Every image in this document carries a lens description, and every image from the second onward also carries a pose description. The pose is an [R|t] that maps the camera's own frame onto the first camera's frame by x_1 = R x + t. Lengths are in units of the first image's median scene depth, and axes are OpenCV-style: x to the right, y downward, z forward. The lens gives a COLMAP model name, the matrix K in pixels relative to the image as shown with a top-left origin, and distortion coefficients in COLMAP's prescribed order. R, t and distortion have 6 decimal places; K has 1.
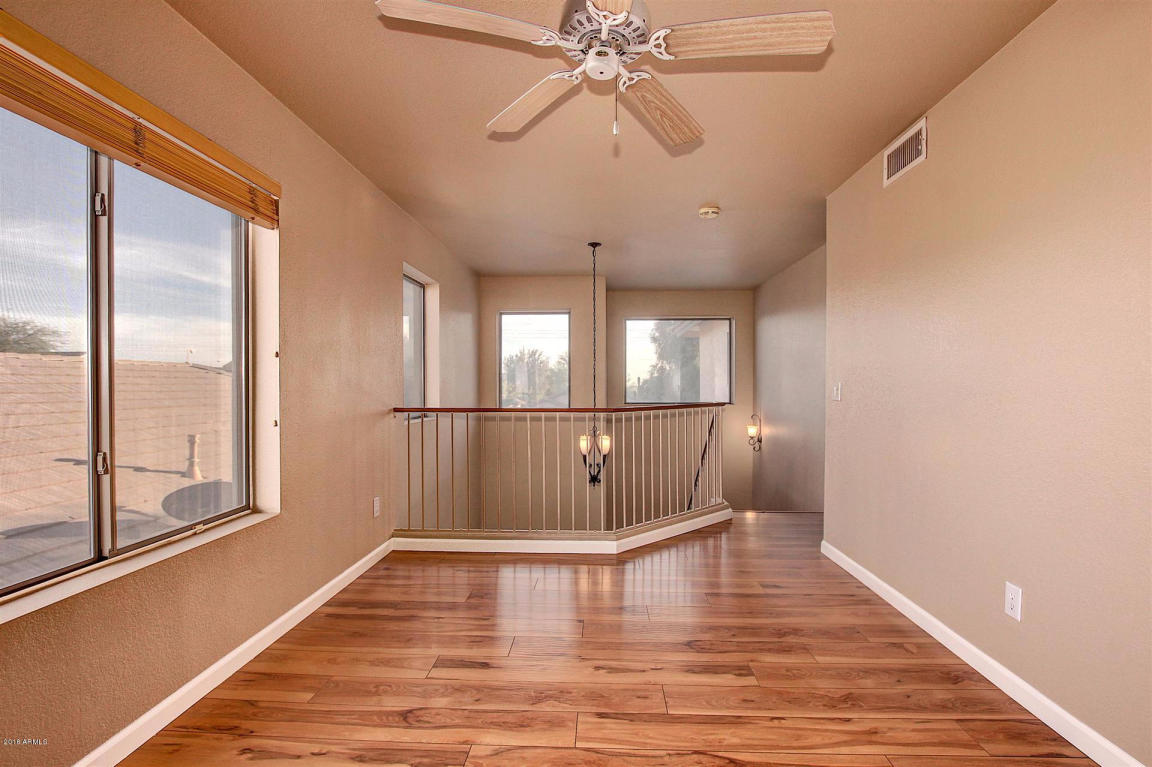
lens RADIAL K [[533.8, 0, 566.1], [0, 533.8, 391.9], [0, 0, 1]] dist [-0.041216, -0.001132]
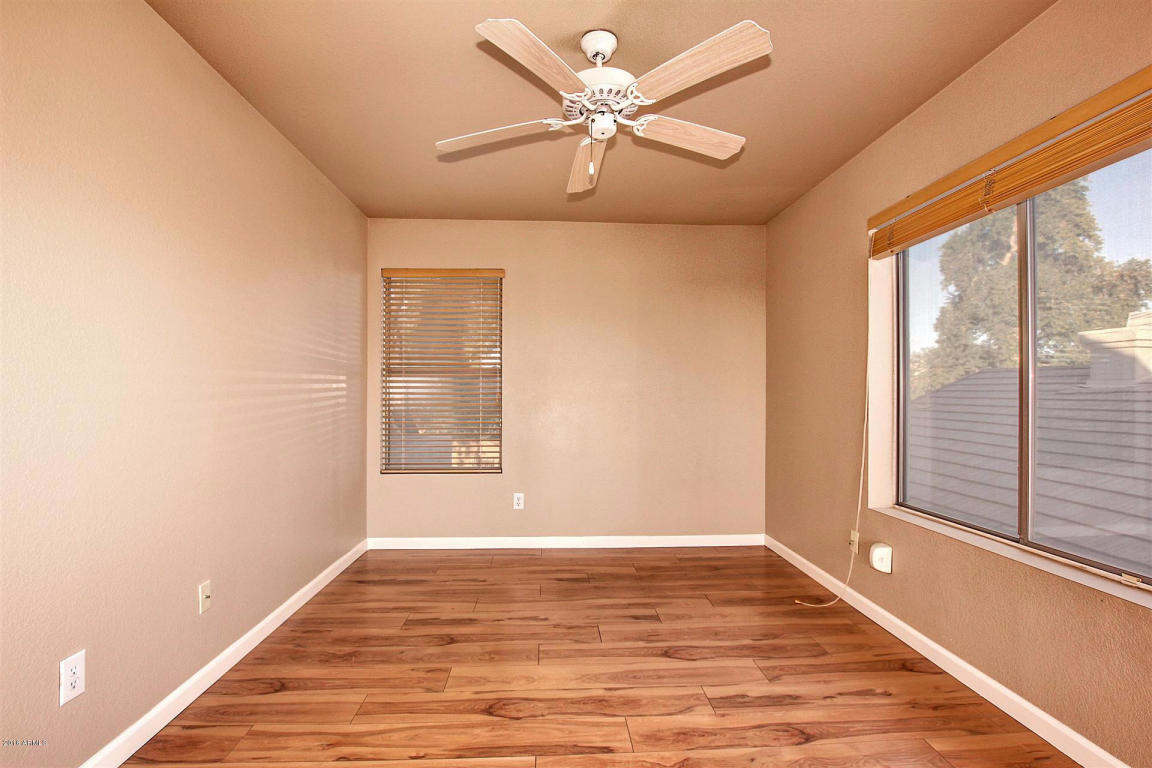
lens RADIAL K [[533.8, 0, 575.1], [0, 533.8, 380.1], [0, 0, 1]] dist [-0.041216, -0.001132]
pose [[-0.993433, -0.006074, -0.114258, 0.242481], [-0.004044, 0.999830, -0.017989, -0.022097], [0.114348, -0.017408, -0.993288, 1.996410]]
